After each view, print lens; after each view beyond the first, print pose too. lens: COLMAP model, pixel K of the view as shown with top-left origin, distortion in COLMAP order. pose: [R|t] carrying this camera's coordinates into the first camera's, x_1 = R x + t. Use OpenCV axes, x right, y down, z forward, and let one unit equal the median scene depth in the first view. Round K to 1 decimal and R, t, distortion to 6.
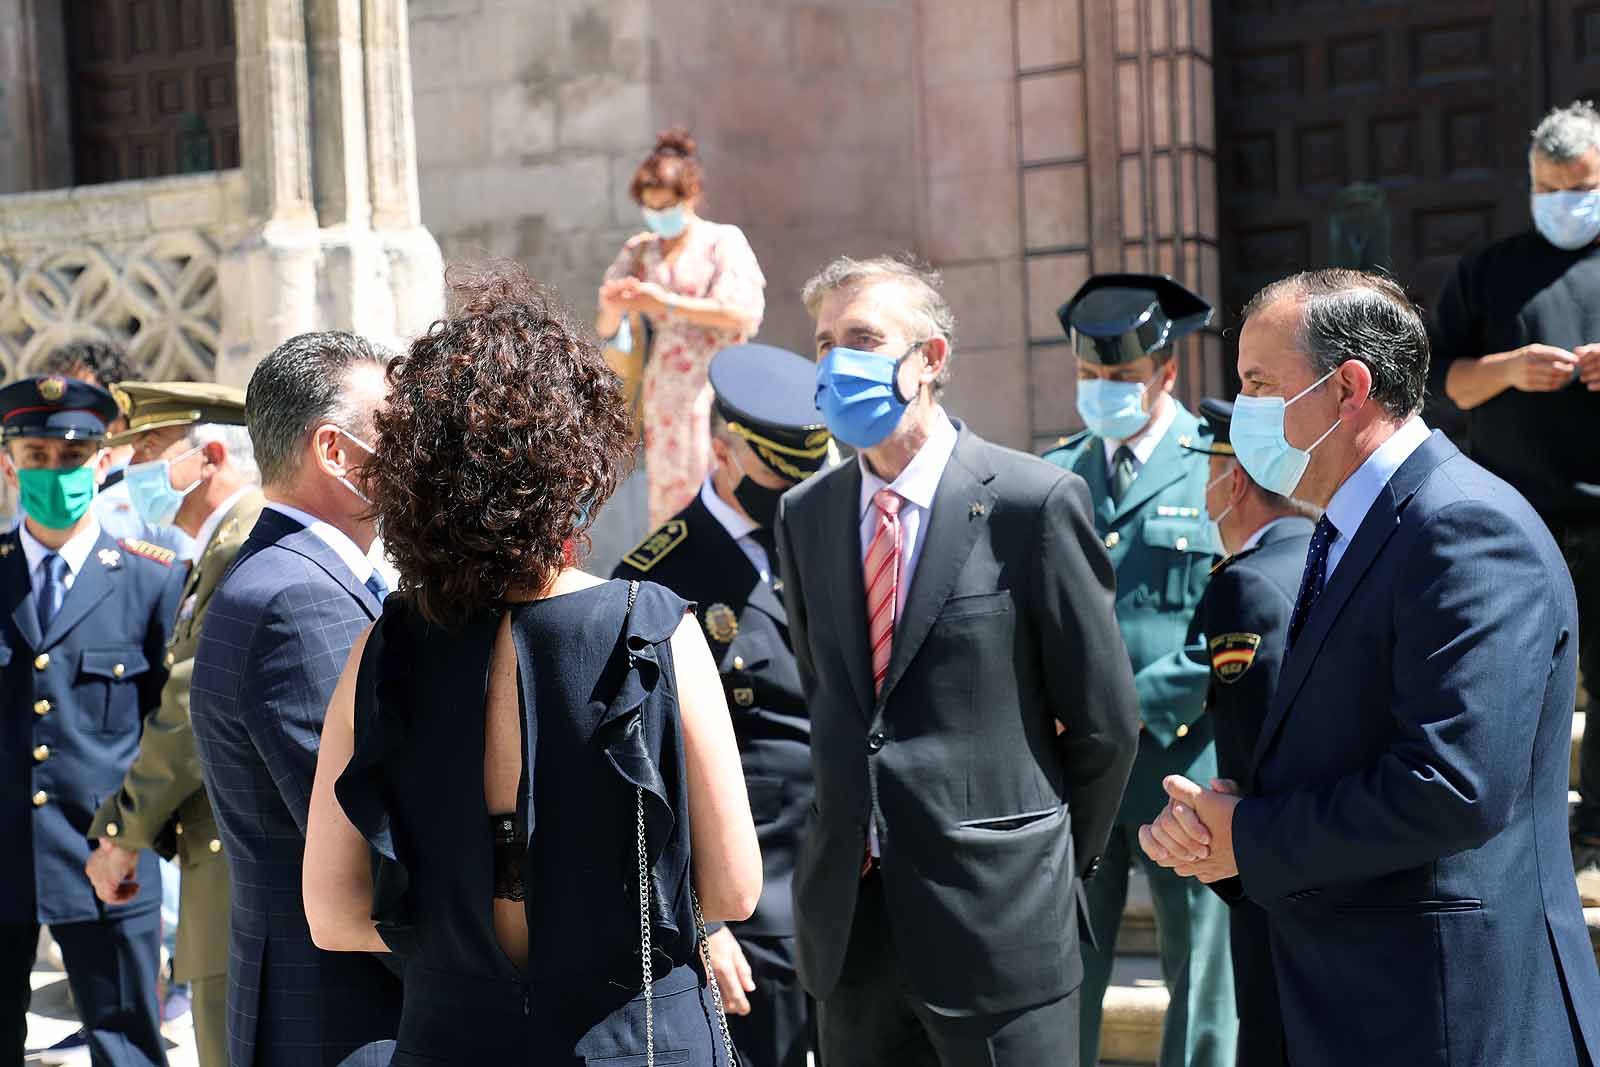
lens RADIAL K [[2499.0, 0, 802.5], [0, 2499.0, 534.8], [0, 0, 1]] dist [0.257051, 0.049639]
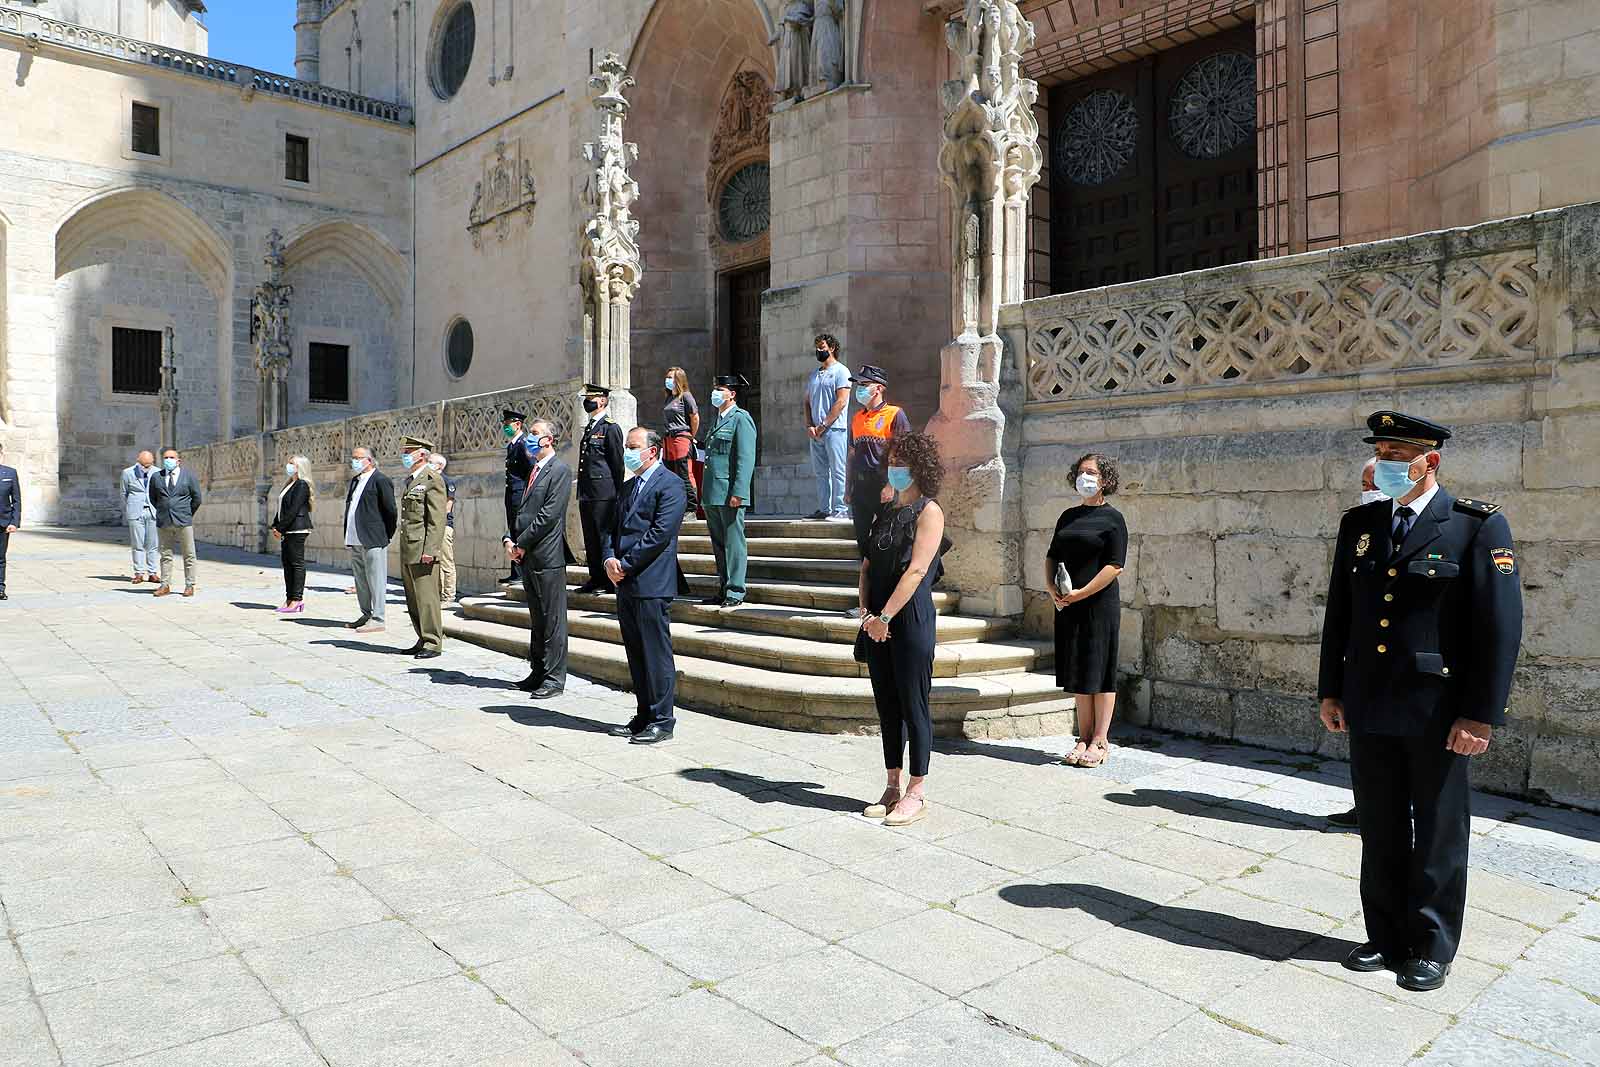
lens RADIAL K [[1104.4, 0, 800.8], [0, 1104.4, 527.6], [0, 0, 1]] dist [-0.071136, 0.040579]
pose [[0.917685, 0.044307, -0.394832, 0.395994], [-0.030246, 0.998669, 0.041768, -0.001980], [0.396157, -0.026388, 0.917804, -0.175036]]
